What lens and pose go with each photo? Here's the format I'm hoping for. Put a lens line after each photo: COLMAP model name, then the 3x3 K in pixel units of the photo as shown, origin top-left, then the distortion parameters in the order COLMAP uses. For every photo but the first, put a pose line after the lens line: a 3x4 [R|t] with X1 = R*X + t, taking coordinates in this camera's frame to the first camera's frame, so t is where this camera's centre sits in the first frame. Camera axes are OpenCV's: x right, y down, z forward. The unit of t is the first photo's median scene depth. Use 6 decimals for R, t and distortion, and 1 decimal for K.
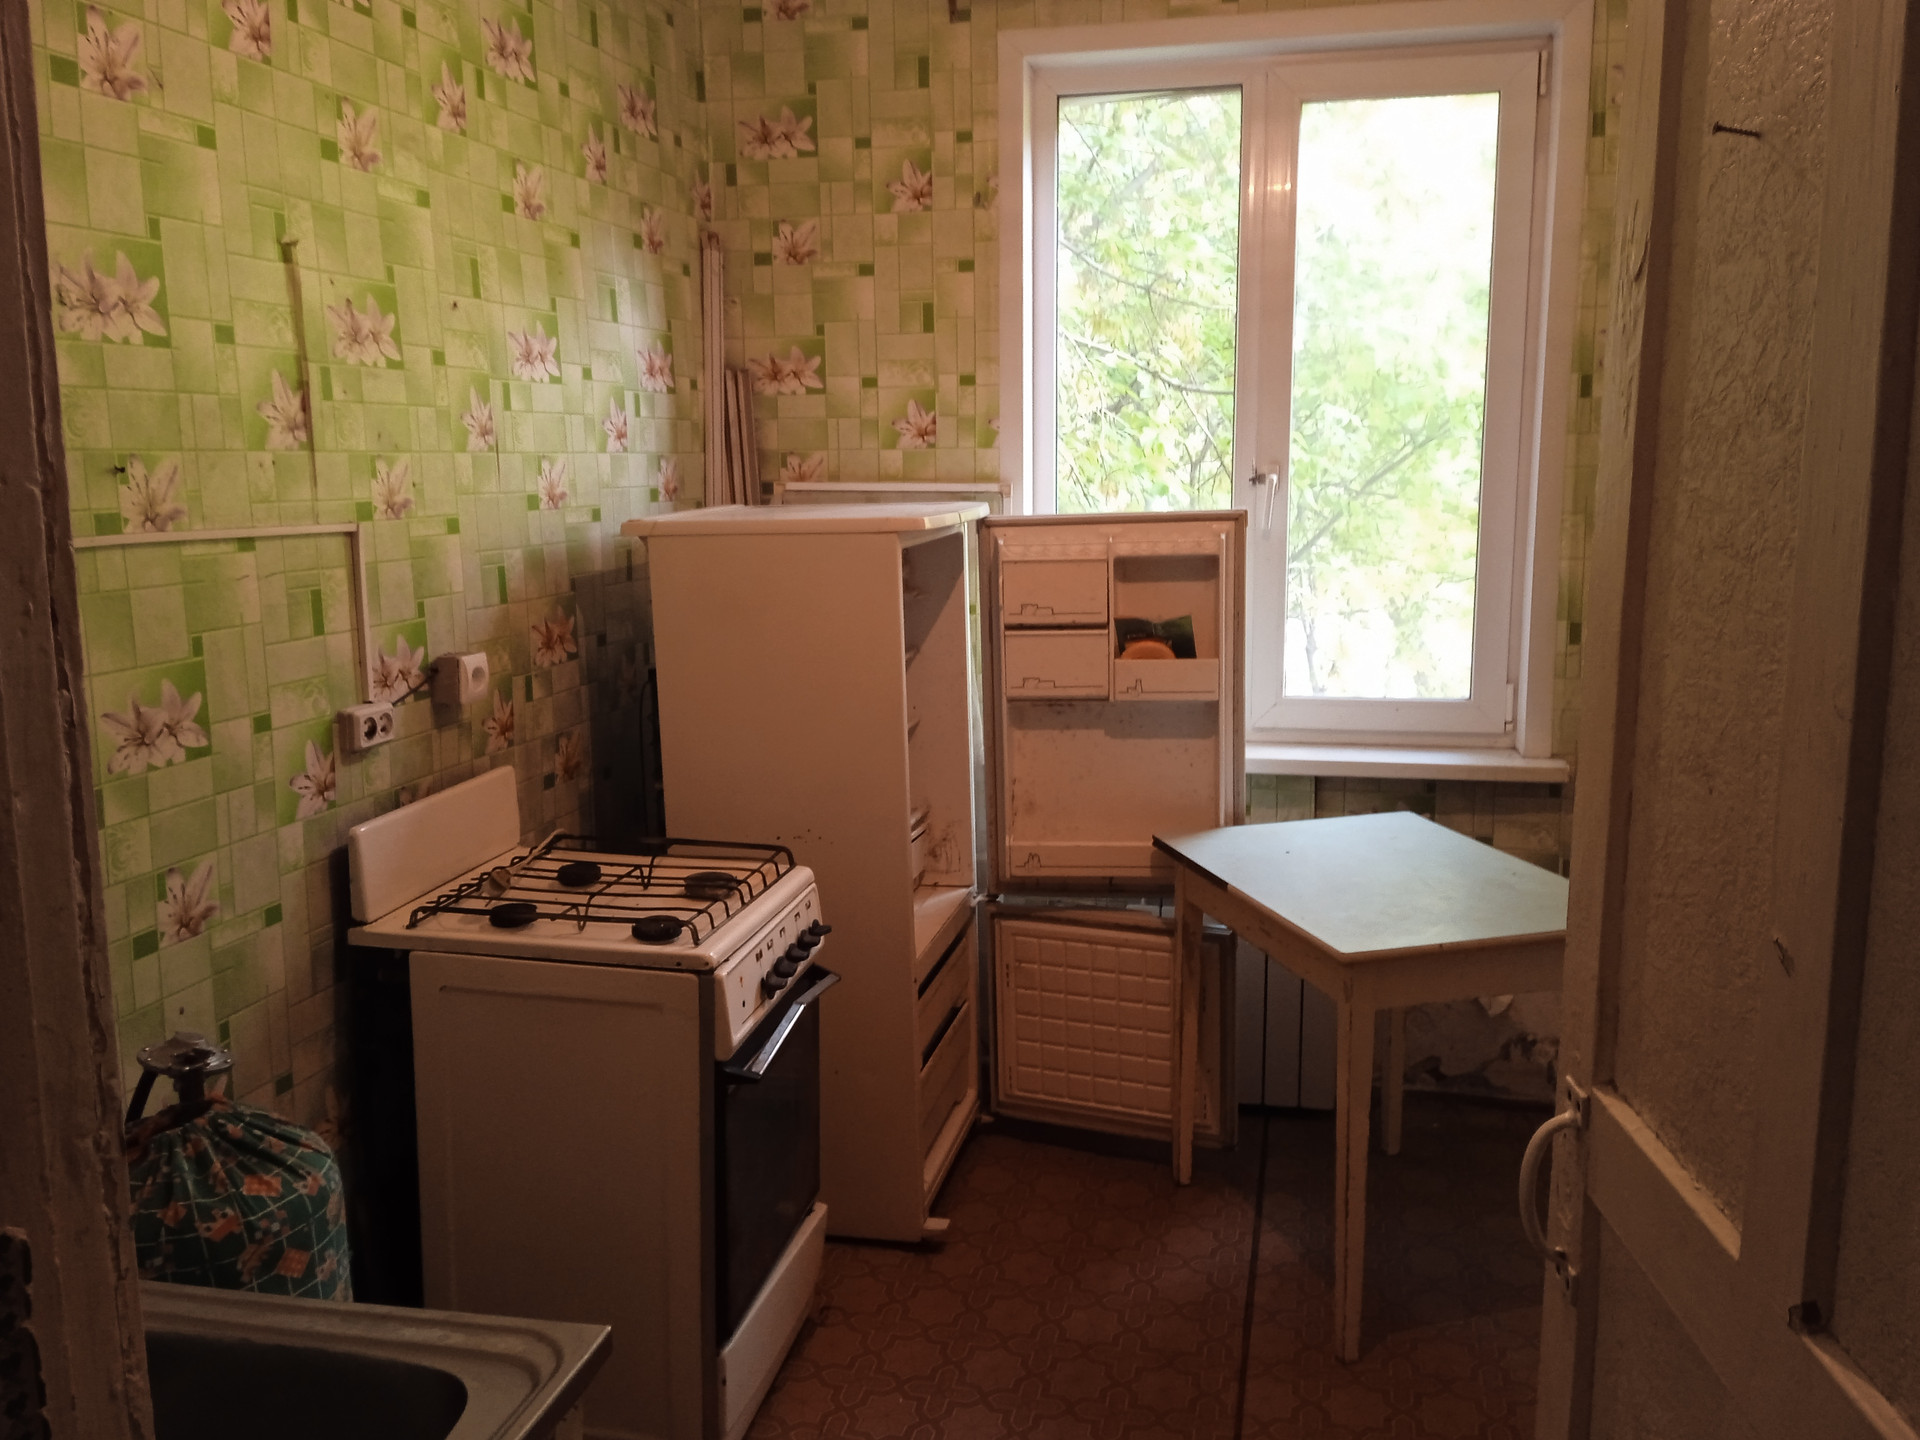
lens RADIAL K [[1643.5, 0, 960.0], [0, 1643.5, 720.0], [0, 0, 1]] dist [0.048409, -0.005513]
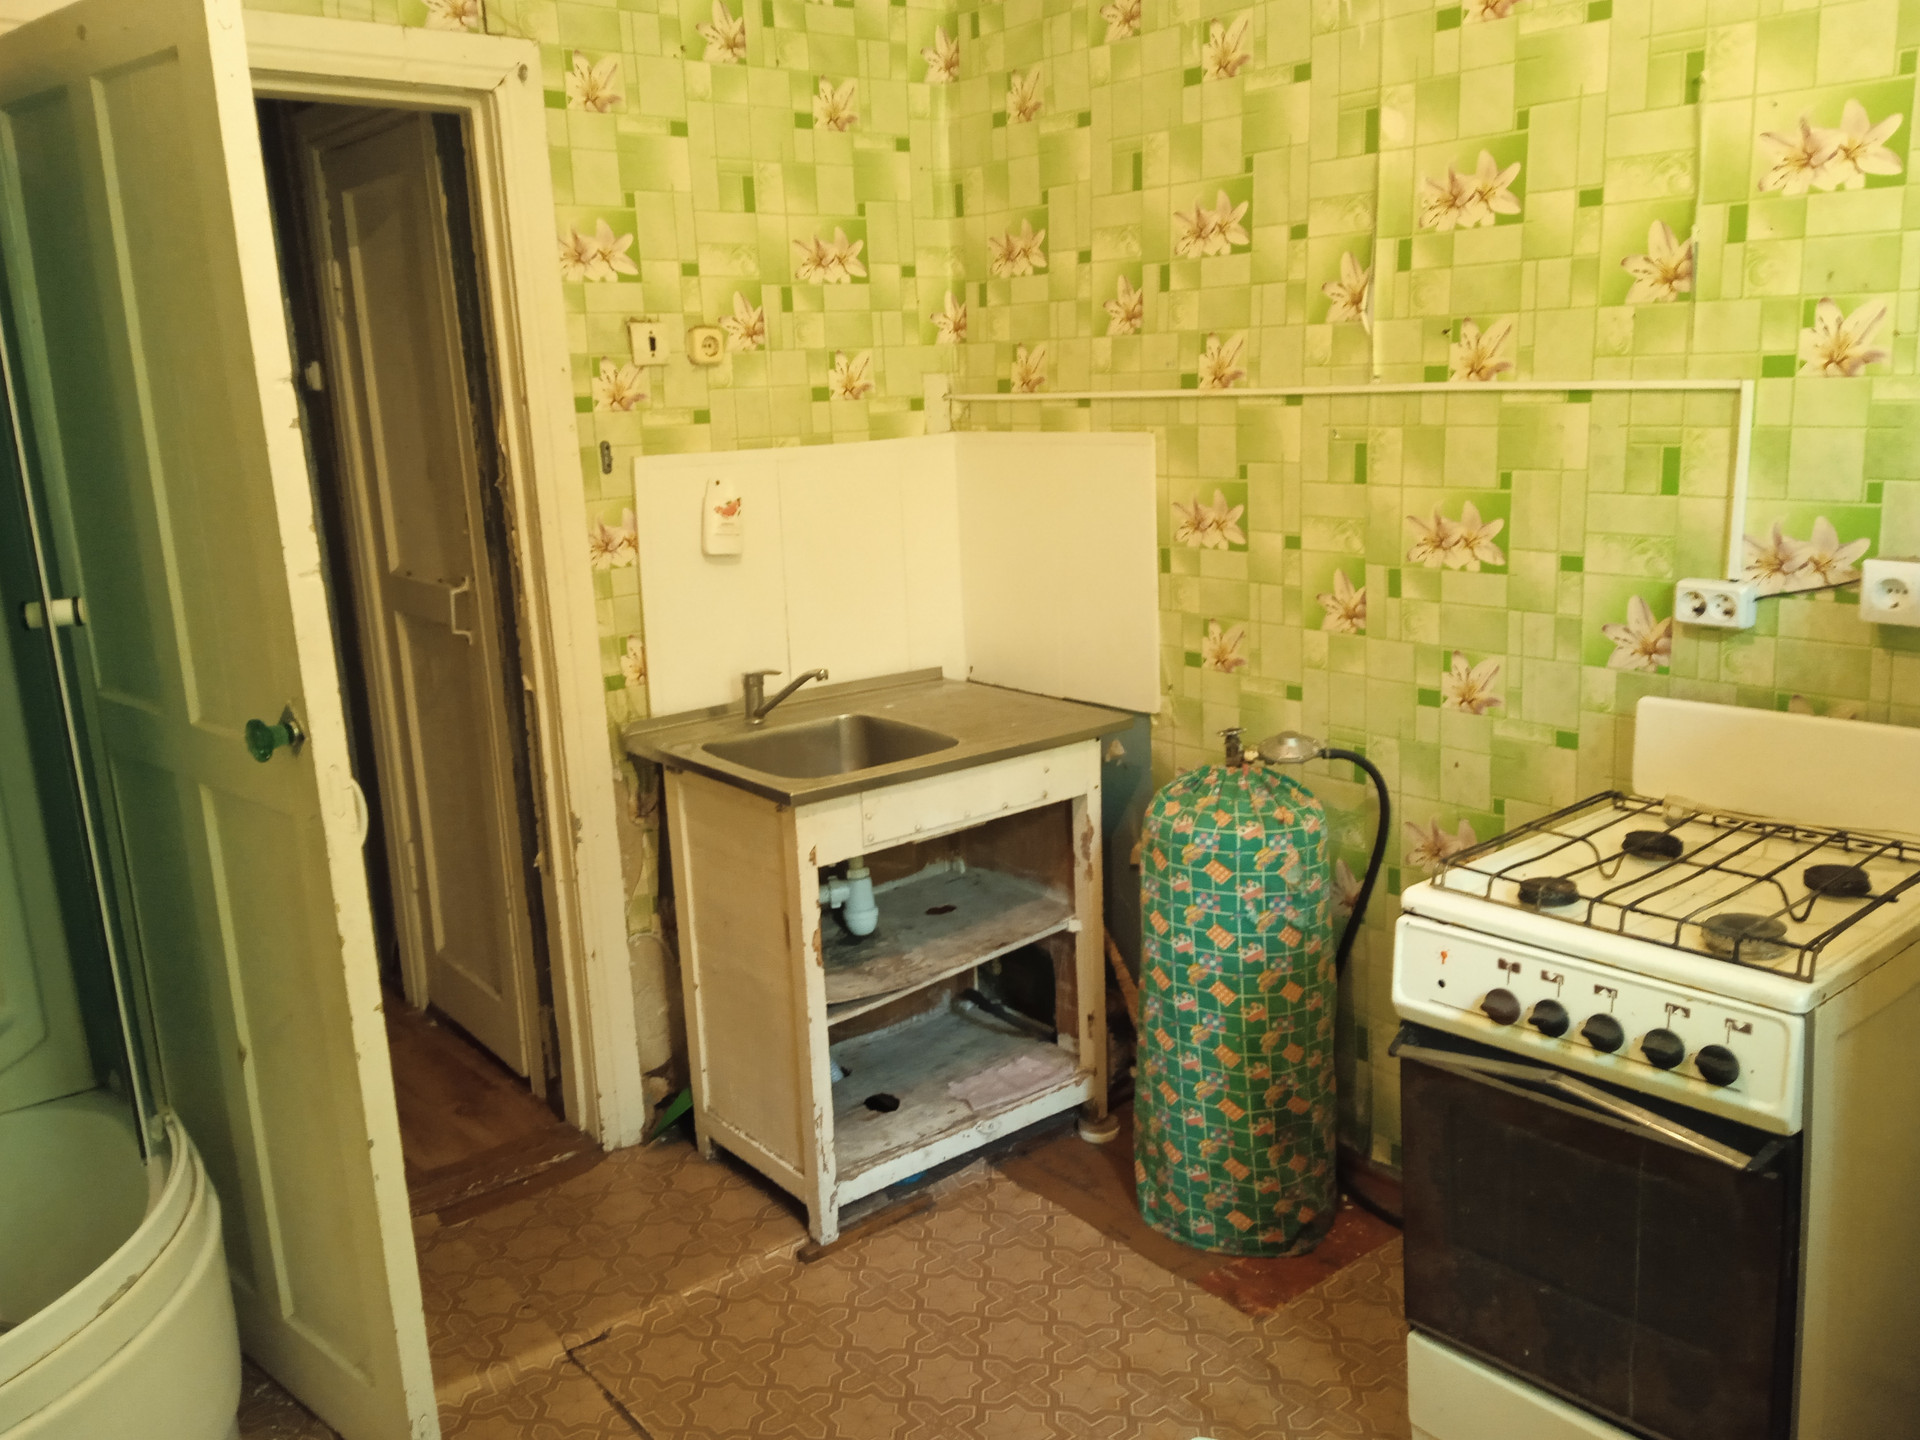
lens RADIAL K [[1643.5, 0, 960.0], [0, 1643.5, 720.0], [0, 0, 1]] dist [0.048409, -0.005513]
pose [[-0.595452, 0.215194, -0.774034, 0.692482], [-0.076783, 0.943804, 0.321462, -0.223069], [0.799713, 0.250848, -0.545467, 1.318937]]
